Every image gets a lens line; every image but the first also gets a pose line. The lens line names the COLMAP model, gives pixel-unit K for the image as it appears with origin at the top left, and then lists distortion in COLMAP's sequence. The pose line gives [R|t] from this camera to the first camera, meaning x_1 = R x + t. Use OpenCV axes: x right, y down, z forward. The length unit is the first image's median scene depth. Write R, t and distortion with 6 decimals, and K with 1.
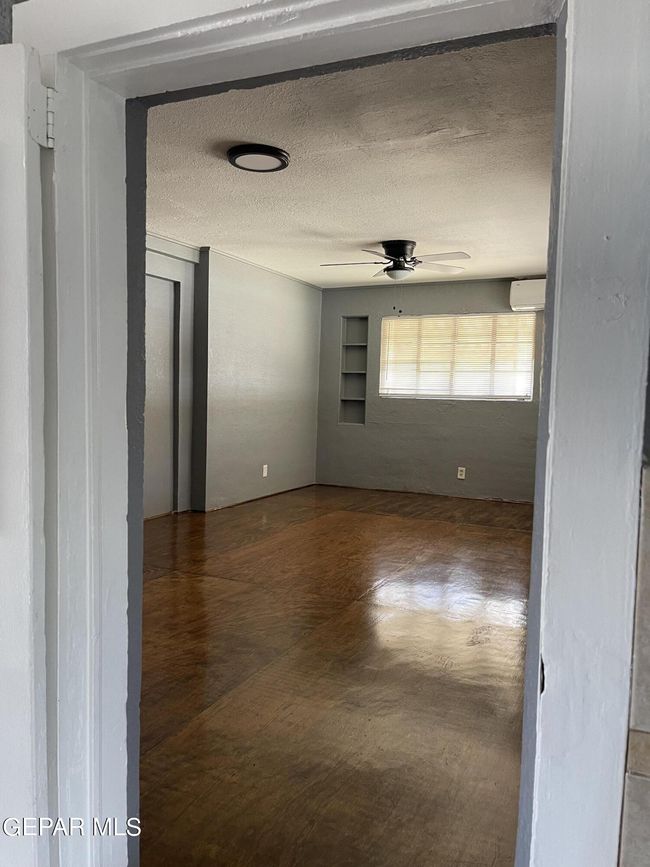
lens RADIAL K [[674.1, 0, 324.8], [0, 674.1, 438.8], [0, 0, 1]] dist [0.055848, -0.094129]
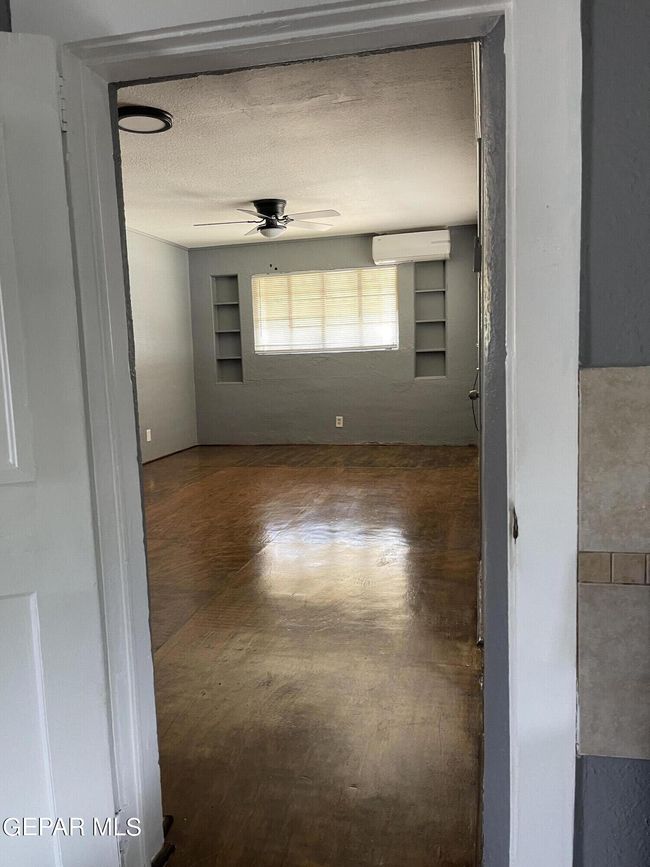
lens RADIAL K [[674.1, 0, 324.8], [0, 674.1, 438.8], [0, 0, 1]] dist [0.055848, -0.094129]
pose [[0.975225, -0.087183, 0.203309, -0.042741], [0.075057, 0.994951, 0.066625, 0.006020], [-0.208092, -0.049714, 0.976845, -0.035279]]
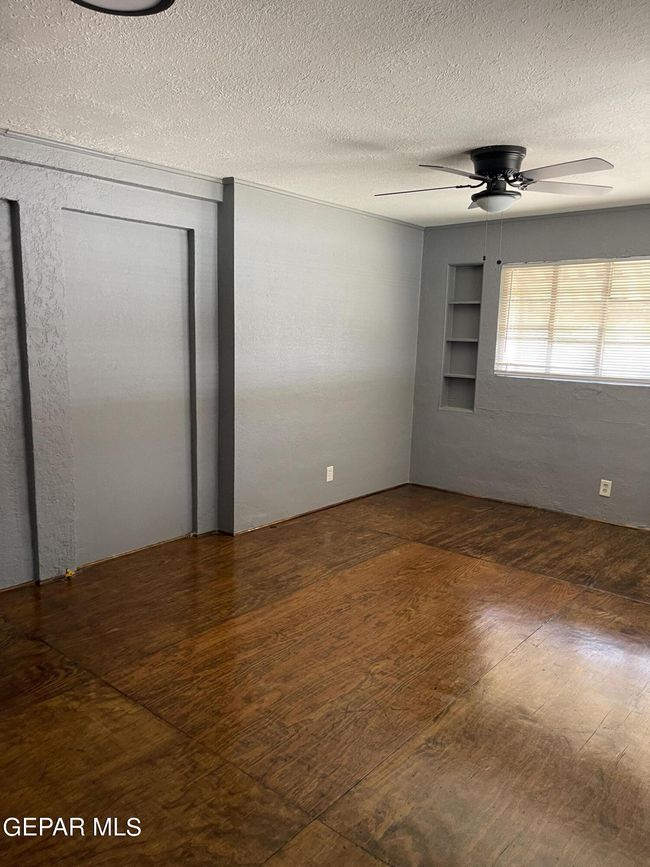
lens RADIAL K [[662.5, 0, 324.4], [0, 662.5, 442.9], [0, 0, 1]] dist [0.029687, 0.000219]
pose [[0.967202, 0.040443, -0.250769, 0.103476], [-0.015504, 0.994802, 0.100639, -0.070425], [0.253536, -0.093451, 0.962801, 0.295747]]
